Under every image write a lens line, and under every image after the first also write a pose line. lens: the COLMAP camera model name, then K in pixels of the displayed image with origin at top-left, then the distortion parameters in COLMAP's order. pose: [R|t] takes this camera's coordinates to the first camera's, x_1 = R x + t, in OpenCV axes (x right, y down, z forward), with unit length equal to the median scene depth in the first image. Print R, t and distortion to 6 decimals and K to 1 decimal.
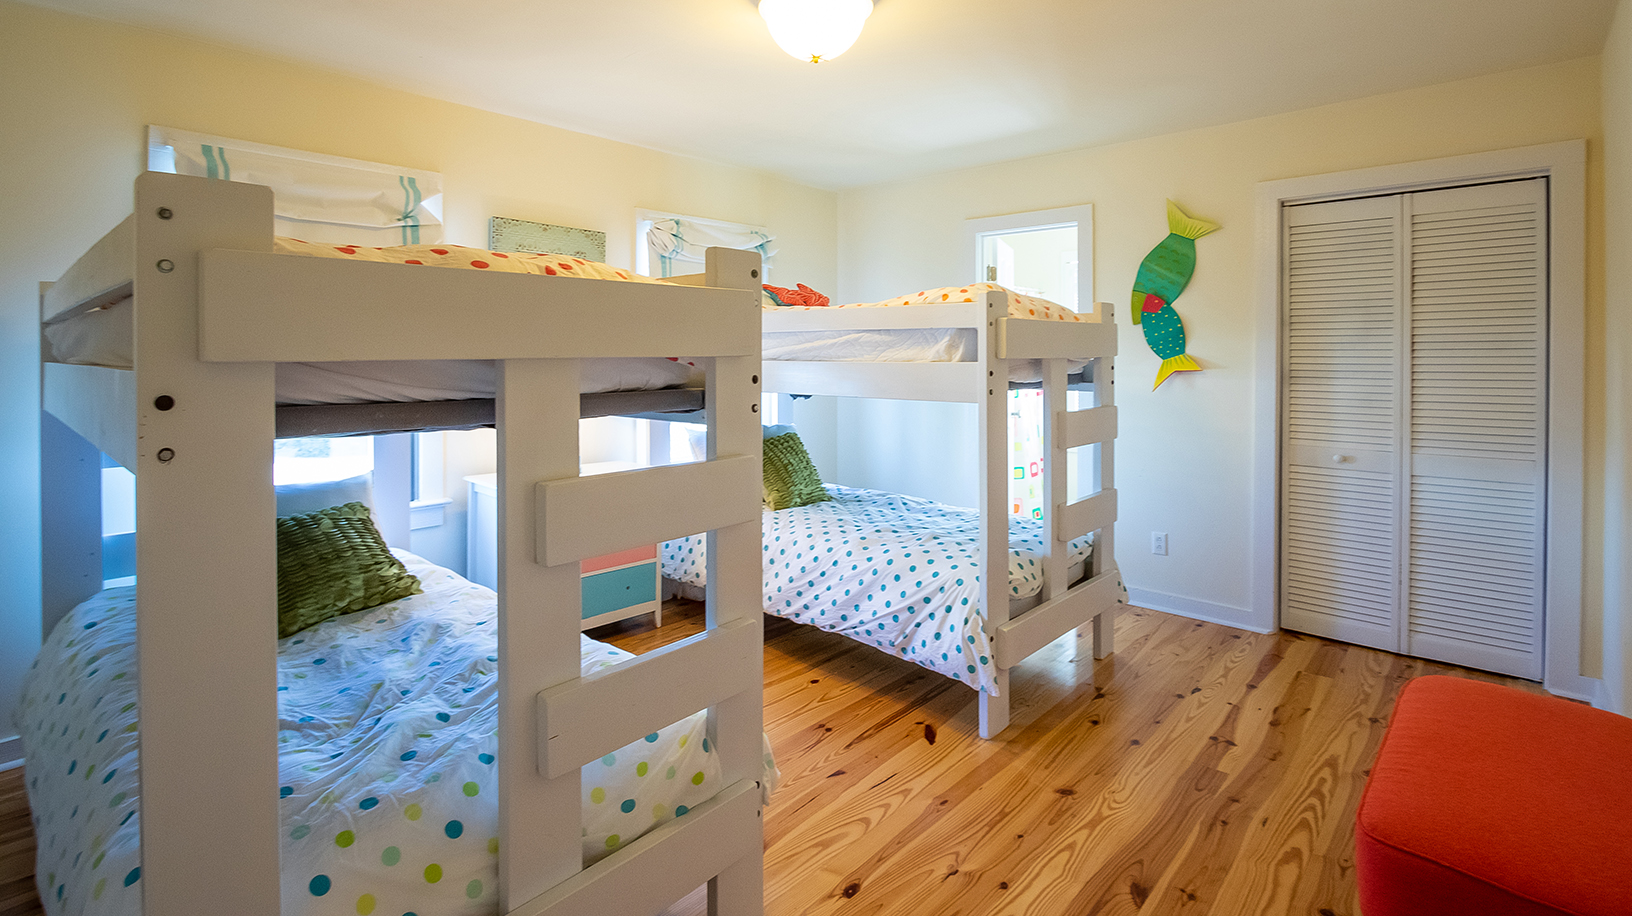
lens RADIAL K [[761.6, 0, 816.0], [0, 761.6, 458.0], [0, 0, 1]] dist [0.000571, 0.000090]
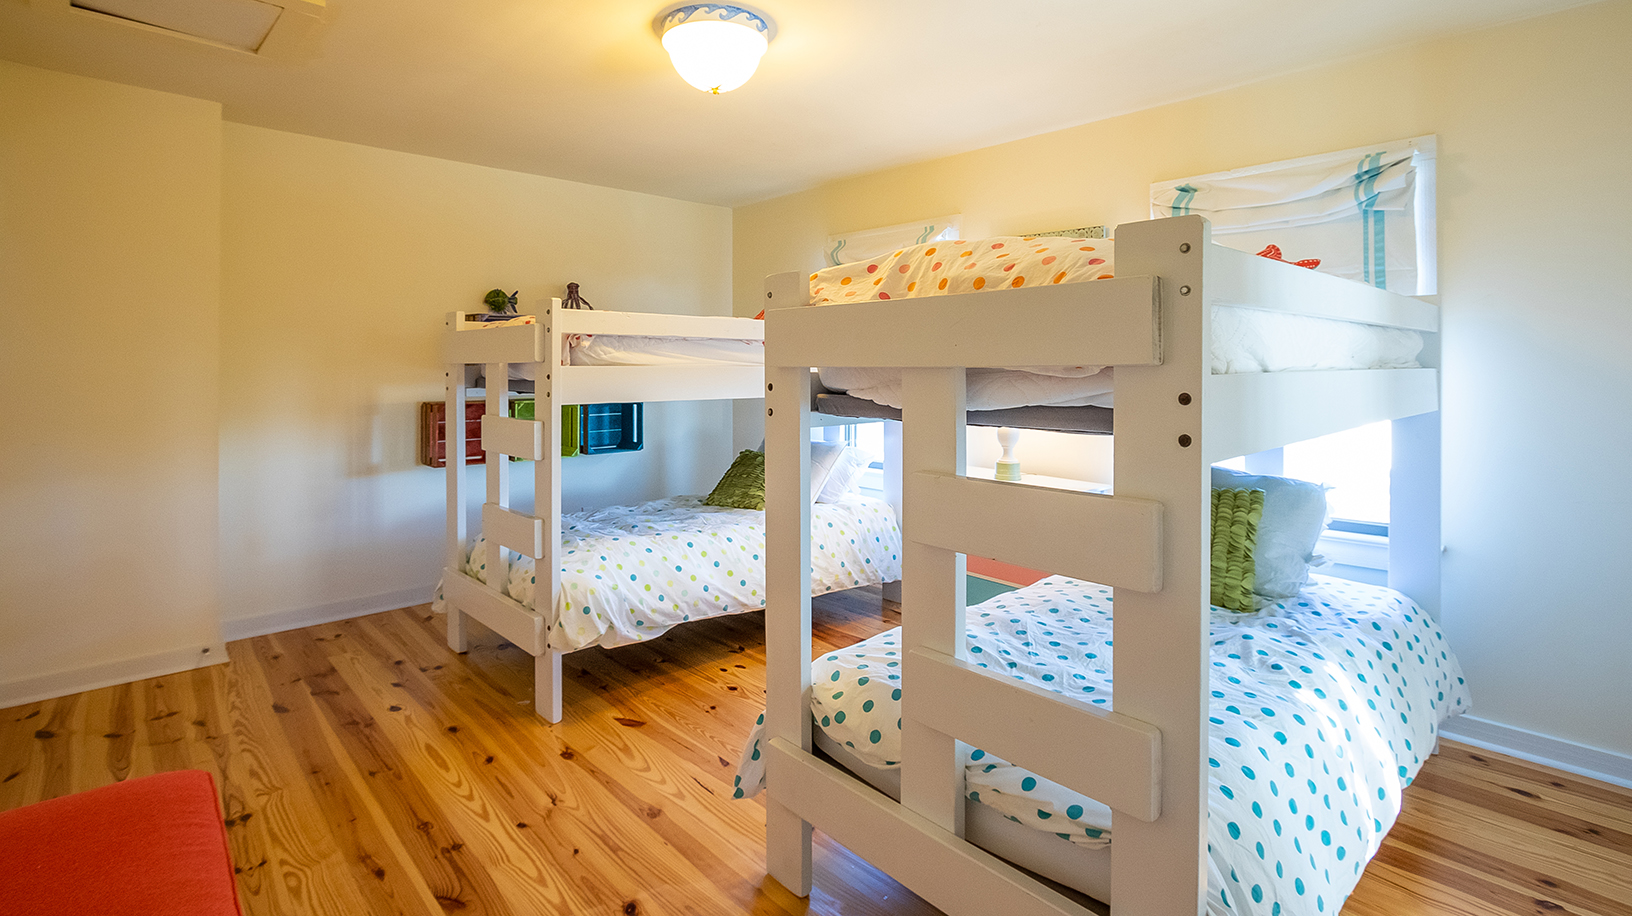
lens RADIAL K [[765.1, 0, 816.0], [0, 765.1, 458.0], [0, 0, 1]] dist [-0.030347, -0.000247]
pose [[-0.089005, 0.123463, -0.988350, 1.089720], [-0.135772, 0.981522, 0.134837, -0.167571], [0.986734, 0.146192, -0.070598, 1.238492]]
